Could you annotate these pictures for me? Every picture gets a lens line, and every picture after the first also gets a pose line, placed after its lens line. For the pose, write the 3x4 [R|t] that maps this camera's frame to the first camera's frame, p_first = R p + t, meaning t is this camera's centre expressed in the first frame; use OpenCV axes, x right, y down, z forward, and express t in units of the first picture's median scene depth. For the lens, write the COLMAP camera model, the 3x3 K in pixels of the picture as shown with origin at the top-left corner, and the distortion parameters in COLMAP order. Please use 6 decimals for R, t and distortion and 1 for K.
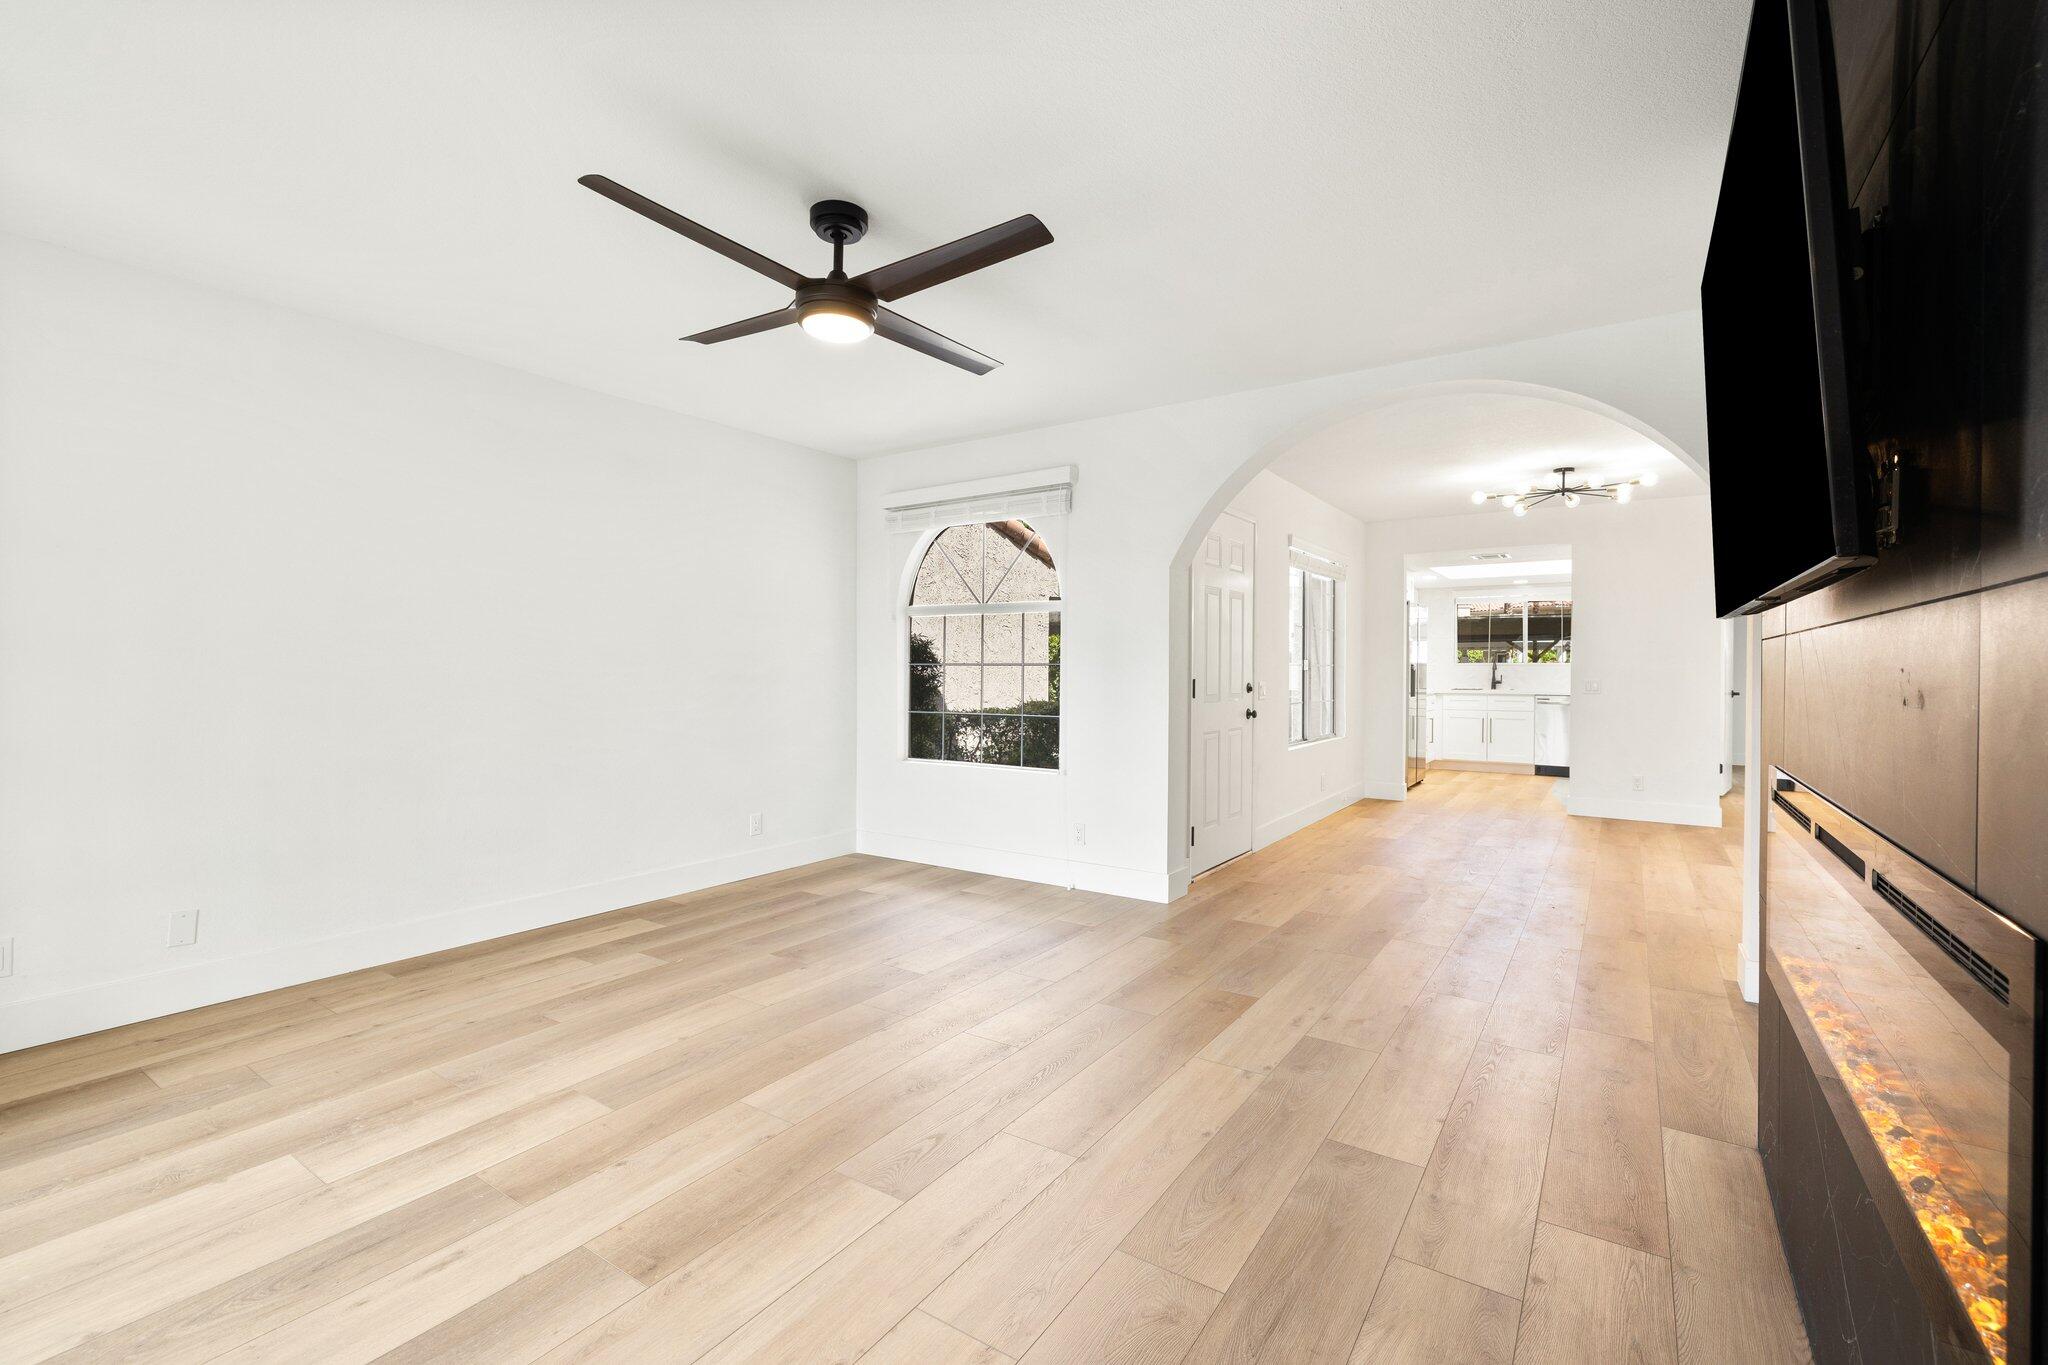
lens RADIAL K [[874.0, 0, 1031.5], [0, 874.0, 668.3], [0, 0, 1]] dist [0.002770, -0.000015]
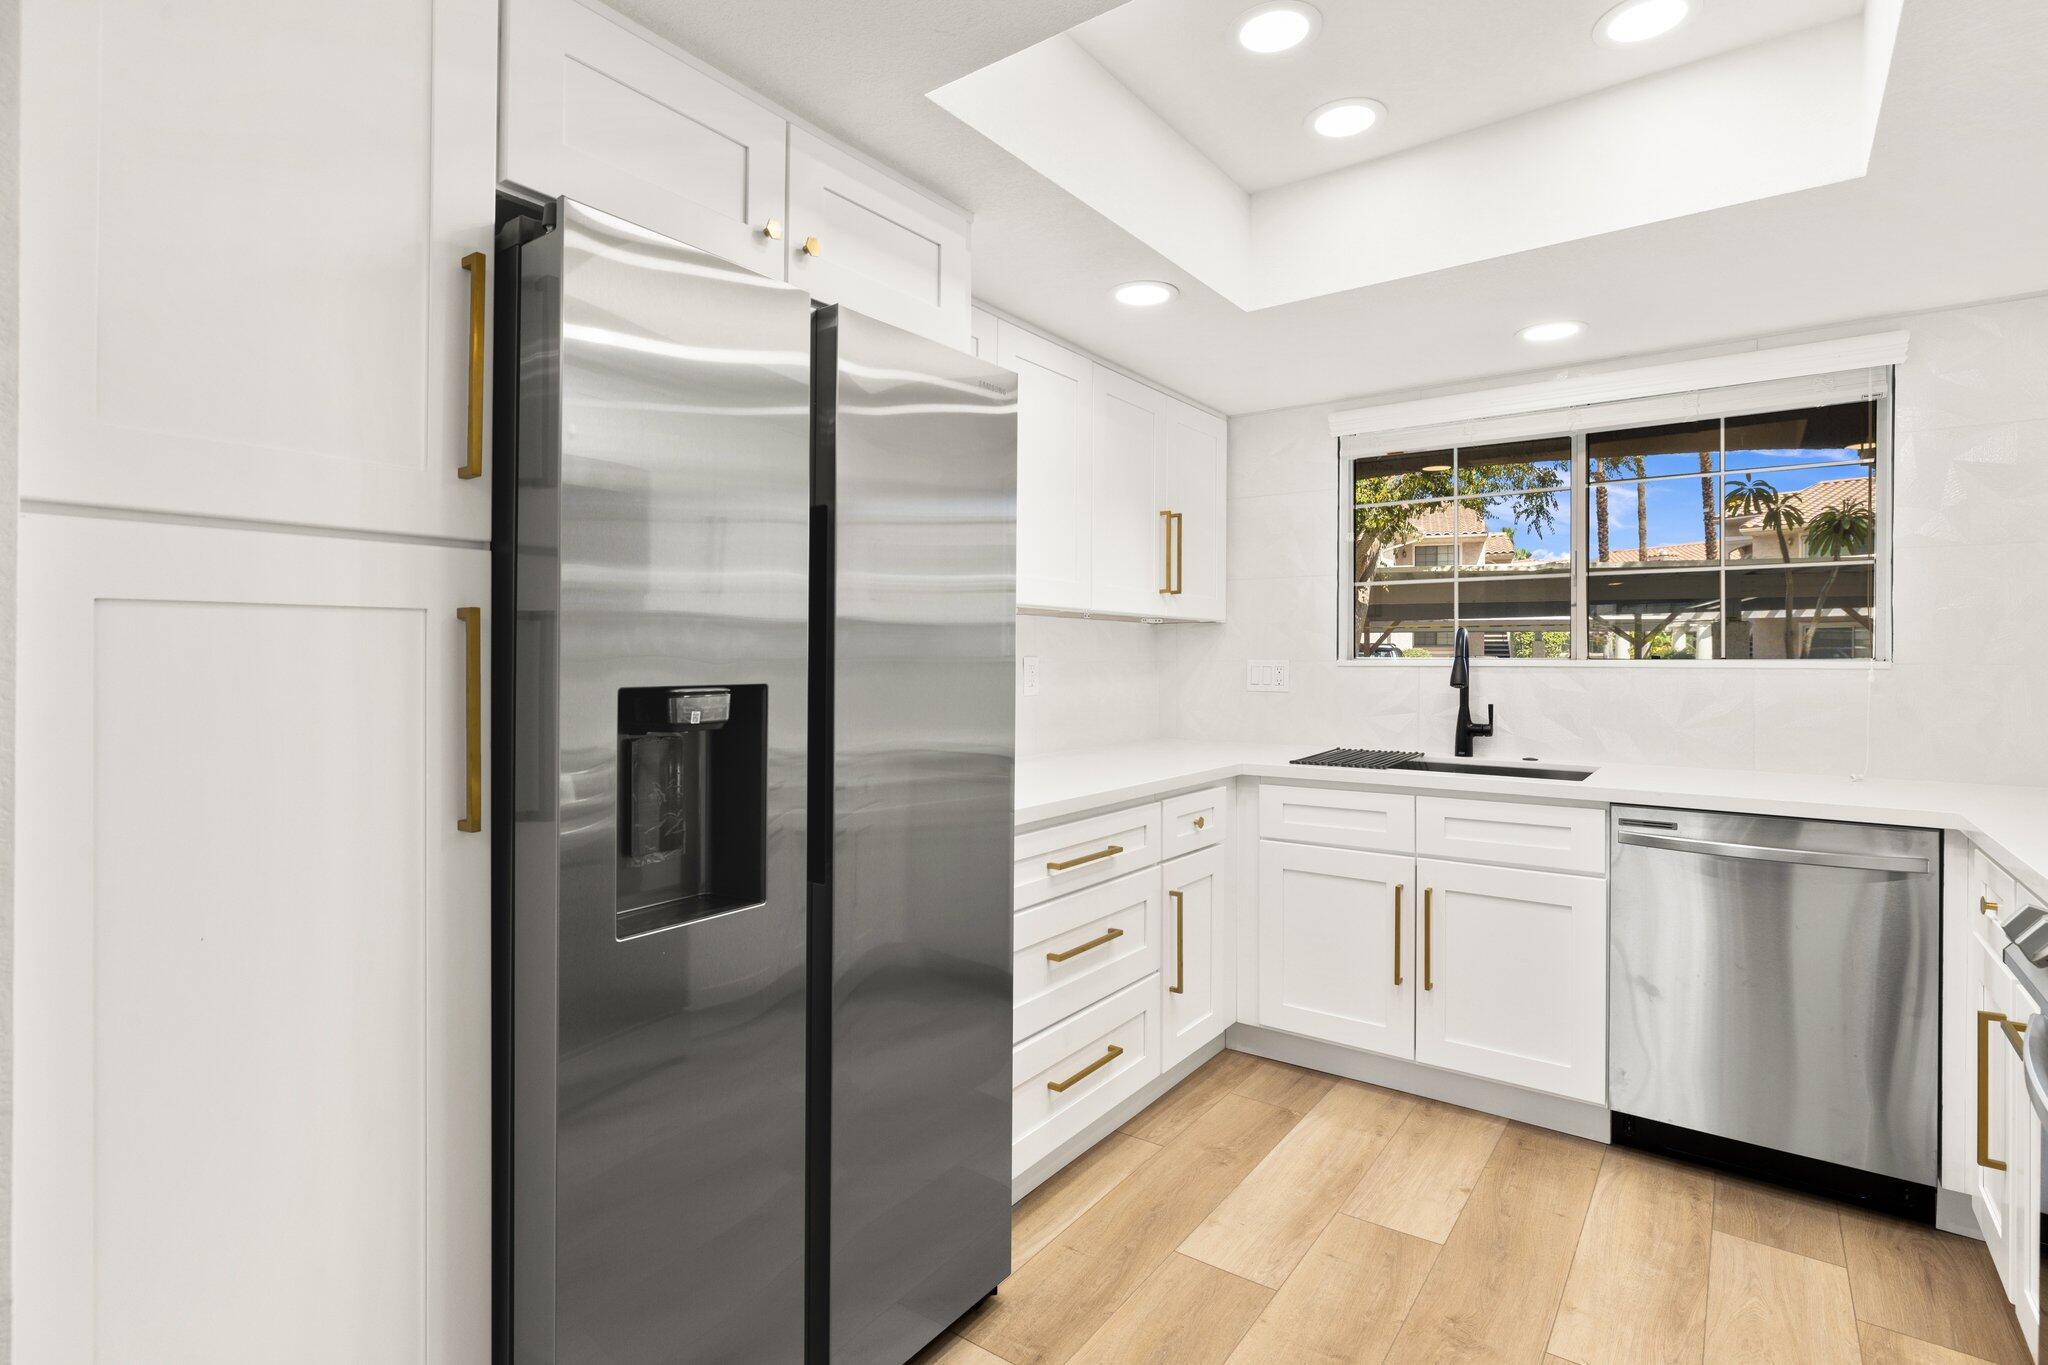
lens RADIAL K [[1000.2, 0, 1005.8], [0, 1000.2, 671.4], [0, 0, 1]] dist [-0.014416, 0.000254]
pose [[0.998905, -0.002728, -0.046700, 0.433343], [0.003260, 0.999930, 0.011333, -0.006878], [0.046666, -0.011473, 0.998845, 0.739701]]
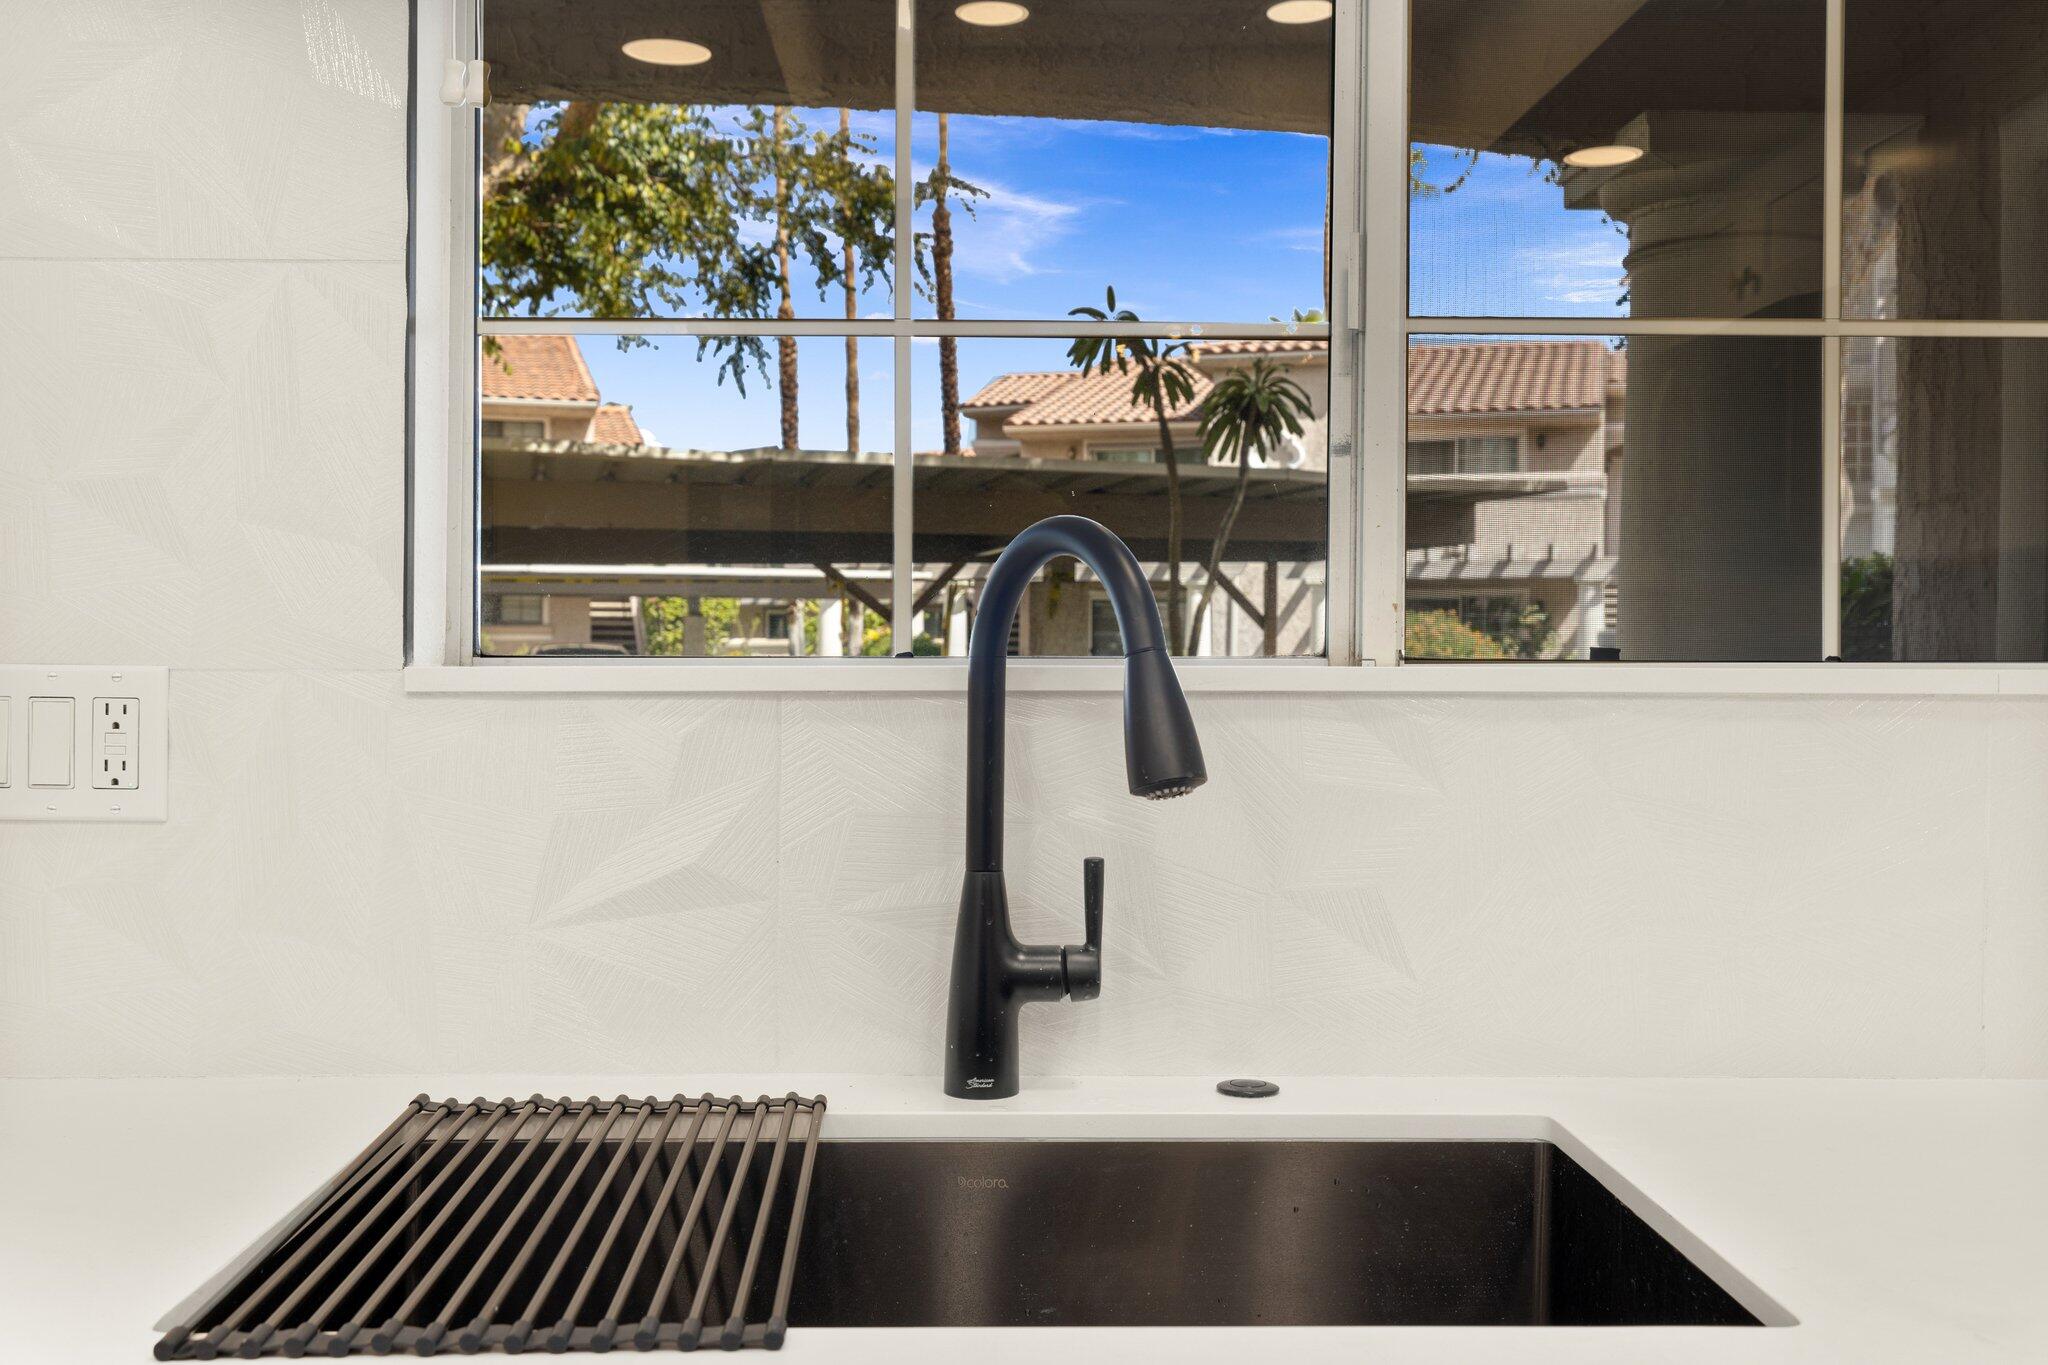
lens RADIAL K [[2038.6, 0, 1024.0], [0, 2038.6, 682.5], [0, 0, 1]] dist [0.004795, -0.000048]
pose [[0.815989, -0.009980, 0.577981, 0.485818], [0.000450, 0.999862, 0.016631, -0.007612], [-0.578067, -0.013311, 0.815881, 0.955879]]
